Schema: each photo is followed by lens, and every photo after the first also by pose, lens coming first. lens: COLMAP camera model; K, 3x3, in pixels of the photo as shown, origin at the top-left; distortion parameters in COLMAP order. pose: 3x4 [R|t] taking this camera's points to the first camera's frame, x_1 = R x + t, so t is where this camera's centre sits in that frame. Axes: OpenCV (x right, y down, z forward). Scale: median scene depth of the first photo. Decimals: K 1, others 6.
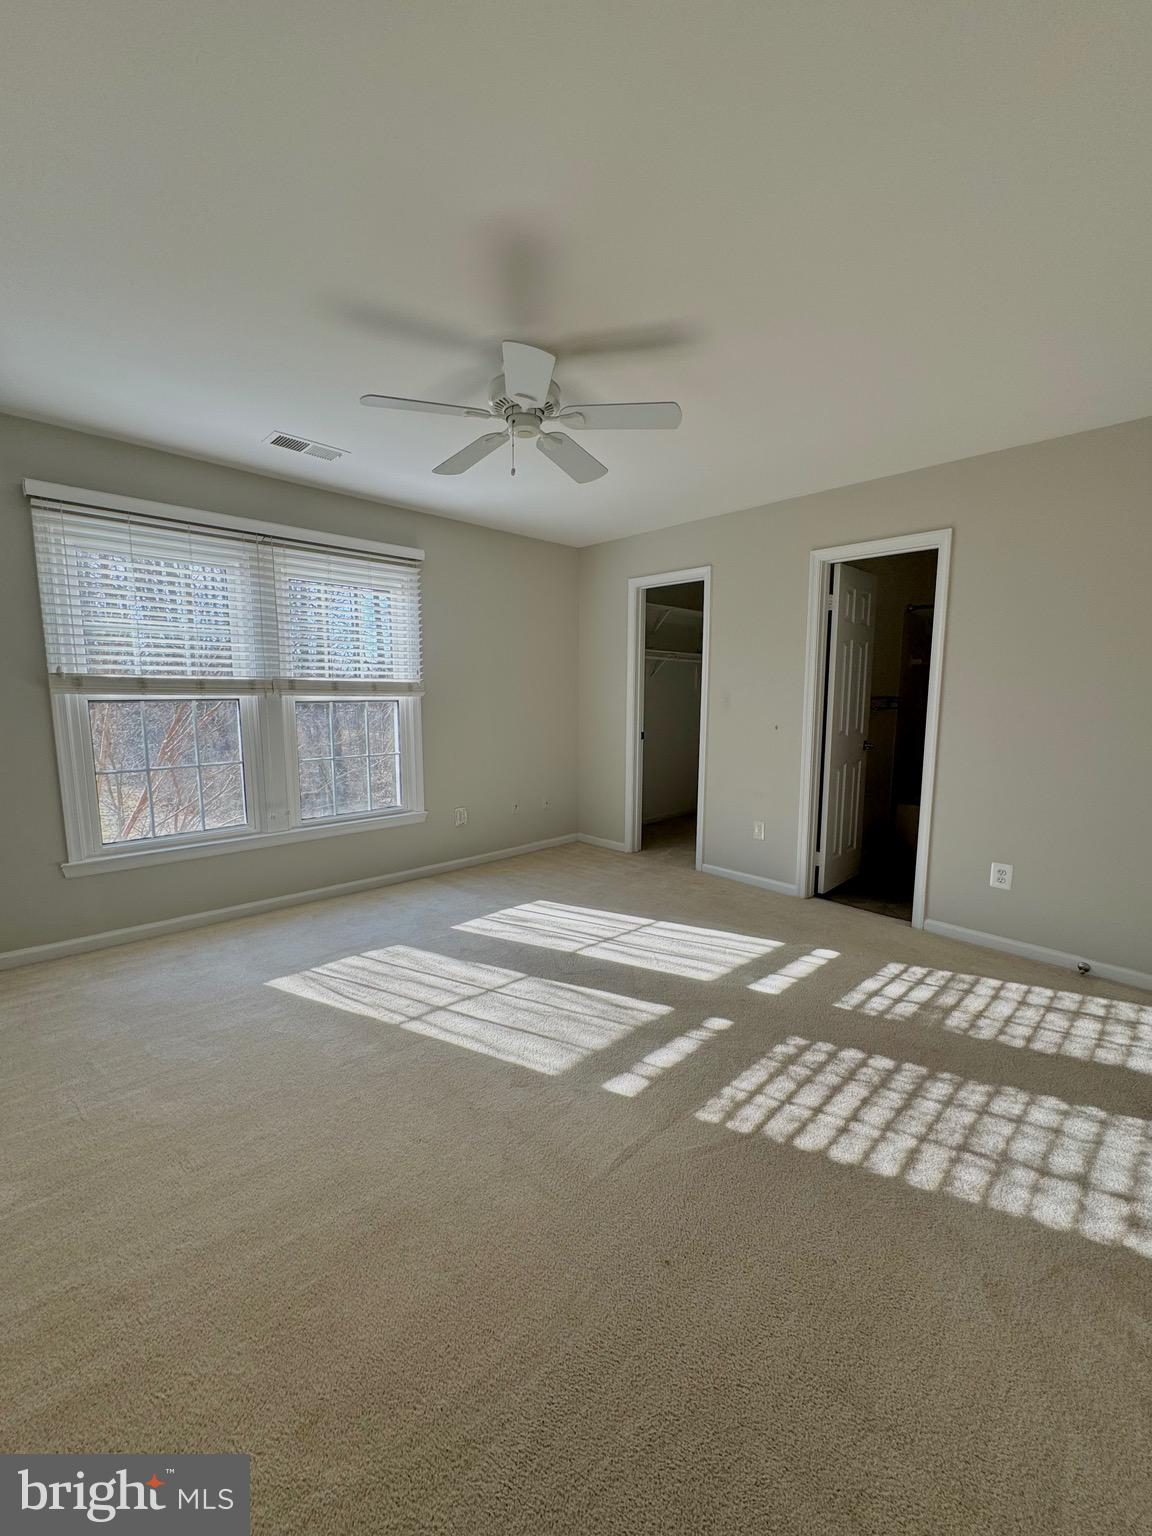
lens RADIAL K [[611.2, 0, 579.2], [0, 611.2, 765.3], [0, 0, 1]] dist [-0.001673, 0.000542]
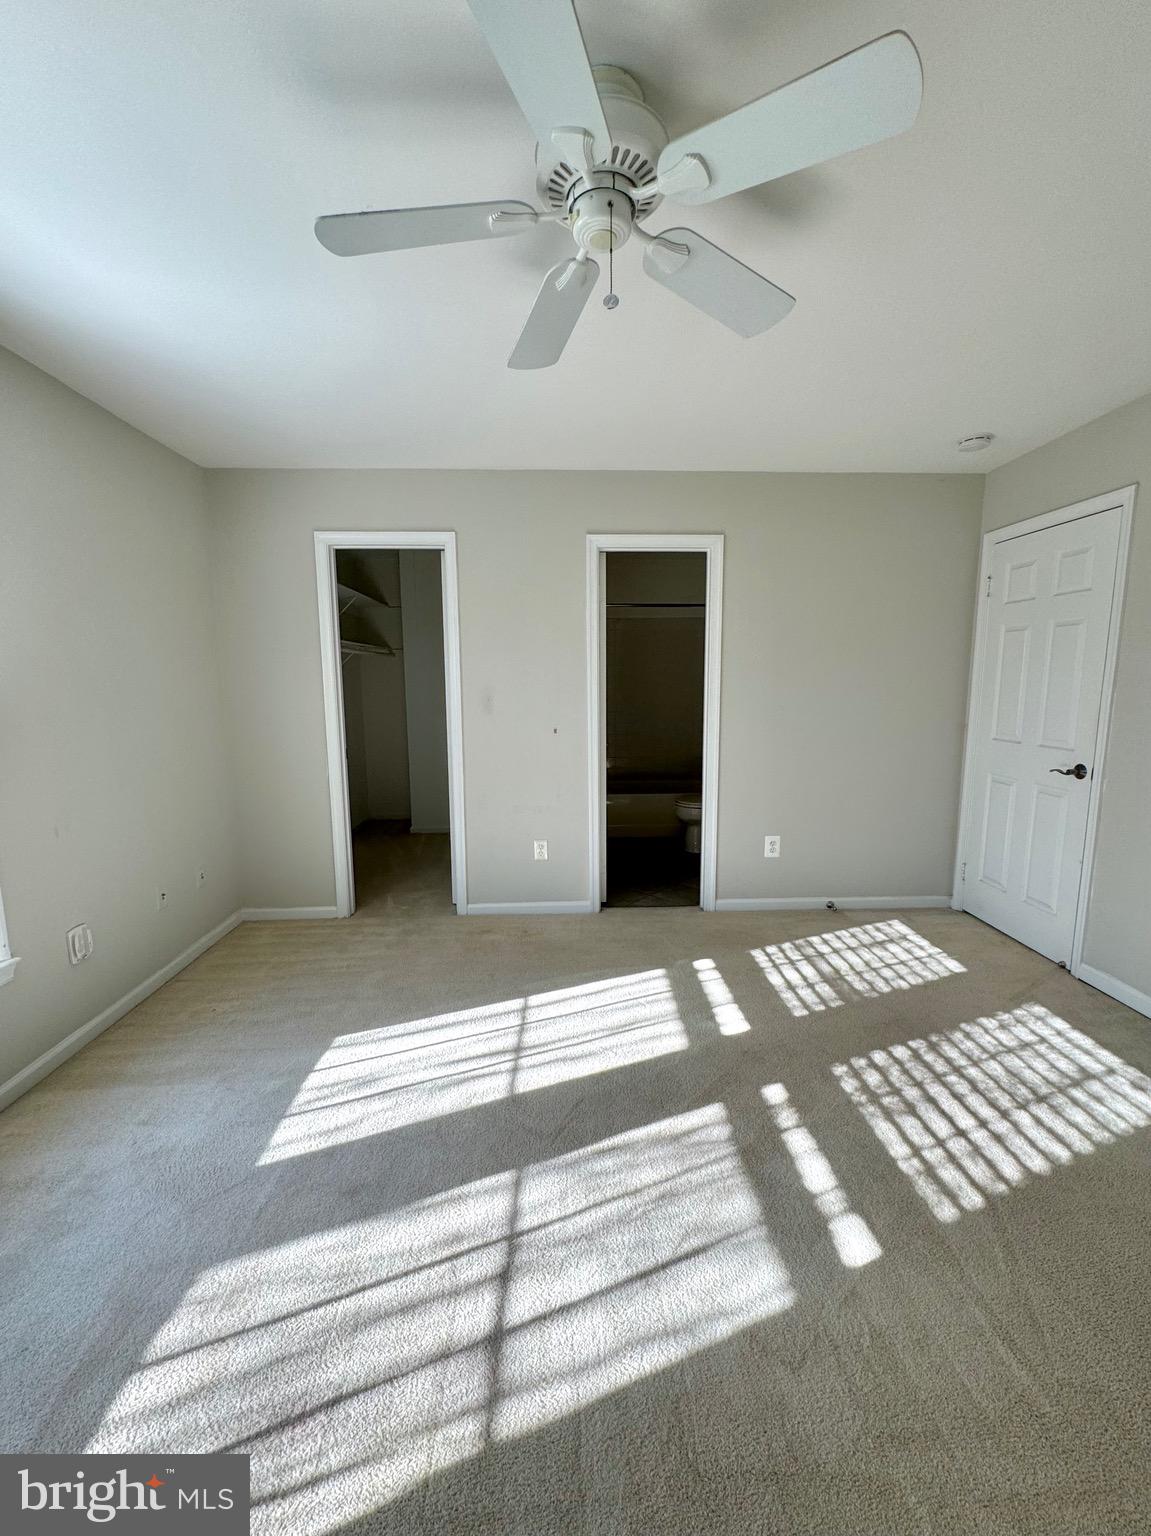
lens RADIAL K [[626.5, 0, 575.4], [0, 626.5, 764.1], [0, 0, 1]] dist [-0.002480, -0.000326]
pose [[0.666702, -0.111482, 0.736940, -0.467668], [0.104196, 0.992982, 0.055949, -0.087485], [-0.738005, 0.039485, 0.673639, 0.532266]]
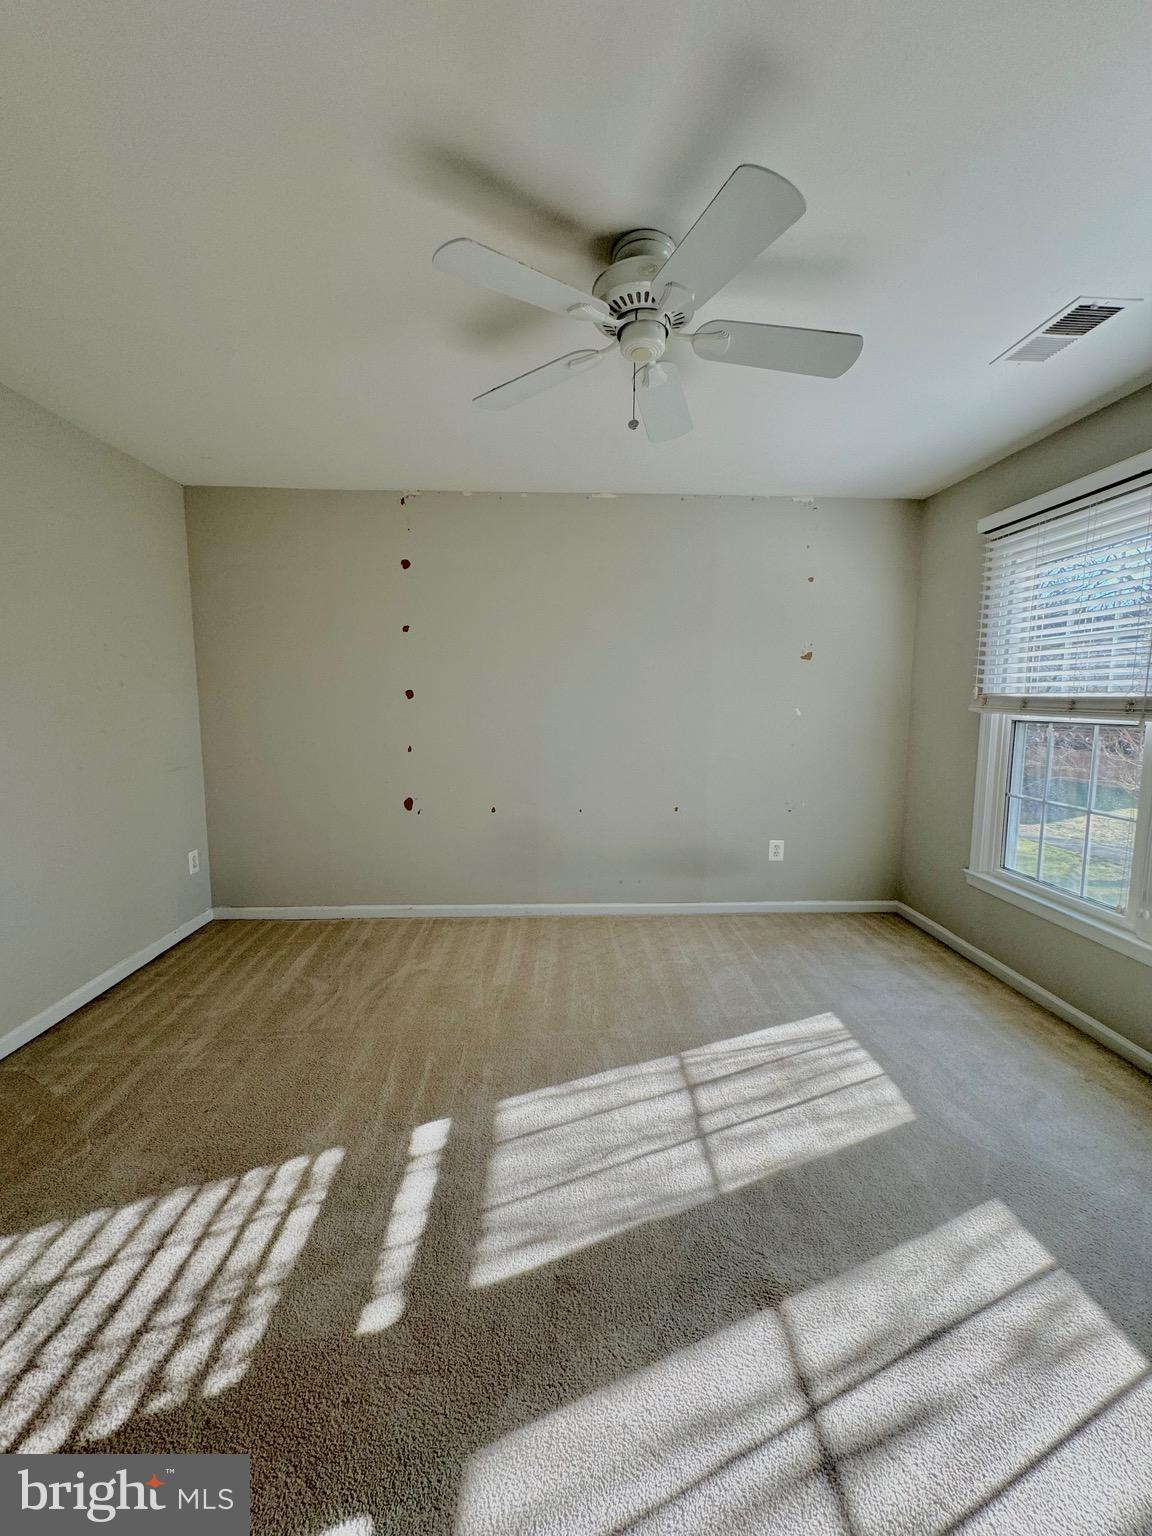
lens RADIAL K [[610.4, 0, 580.6], [0, 610.4, 766.7], [0, 0, 1]] dist [-0.001021, 0.000215]
pose [[-0.660810, 0.074874, -0.746809, 0.422033], [-0.102511, 0.976684, 0.188627, -0.158388], [0.743520, 0.201203, -0.637727, 1.213359]]
